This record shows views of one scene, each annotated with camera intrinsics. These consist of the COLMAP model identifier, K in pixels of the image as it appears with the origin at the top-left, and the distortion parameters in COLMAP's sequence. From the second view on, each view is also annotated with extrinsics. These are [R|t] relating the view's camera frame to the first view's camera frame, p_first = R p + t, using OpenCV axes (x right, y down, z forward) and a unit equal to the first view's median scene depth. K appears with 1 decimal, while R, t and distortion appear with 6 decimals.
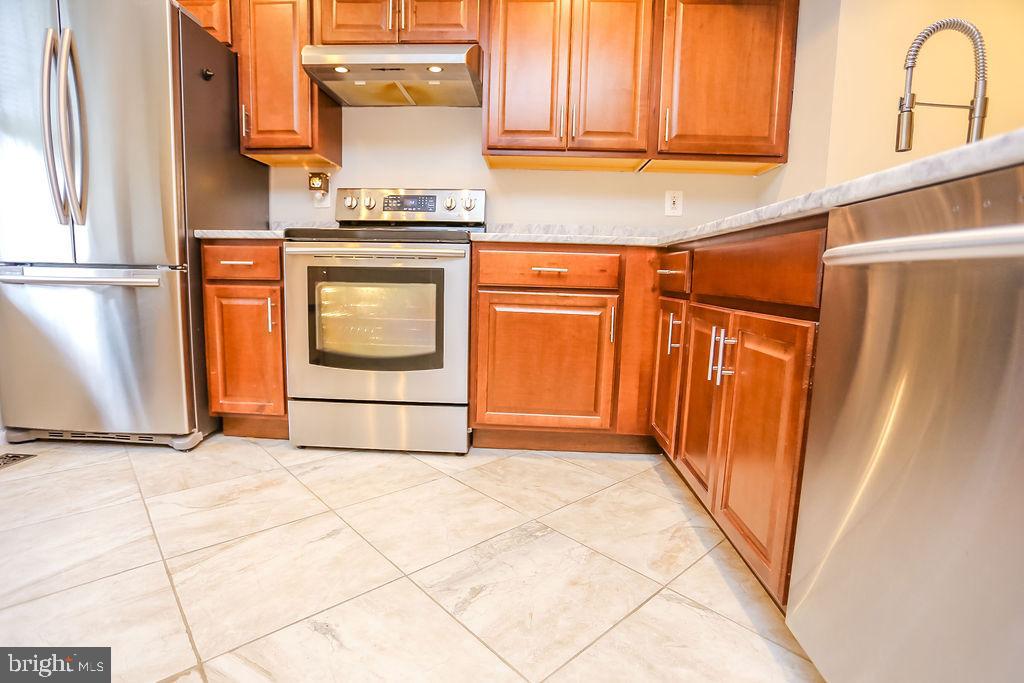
lens RADIAL K [[502.7, 0, 514.9], [0, 502.7, 343.3], [0, 0, 1]] dist [-0.059552, 0.019276]
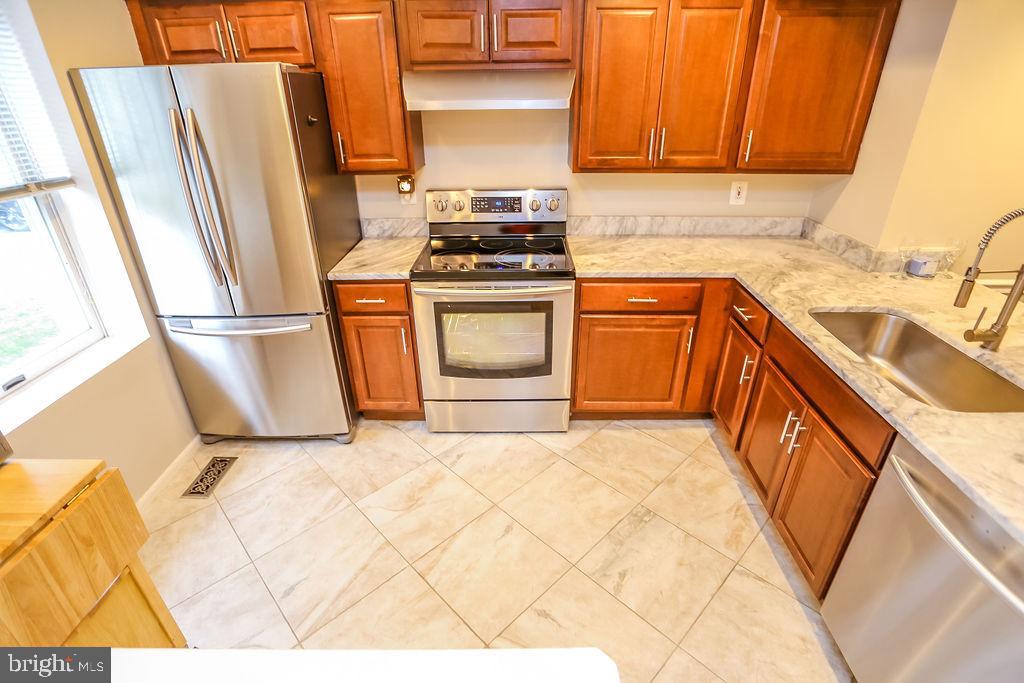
lens RADIAL K [[502.7, 0, 514.1], [0, 502.7, 344.8], [0, 0, 1]] dist [-0.059552, 0.019276]
pose [[0.998867, -0.046661, 0.009332, -0.245732], [0.040476, 0.936260, 0.348968, -0.464407], [-0.025020, -0.348195, 0.937088, -0.139580]]
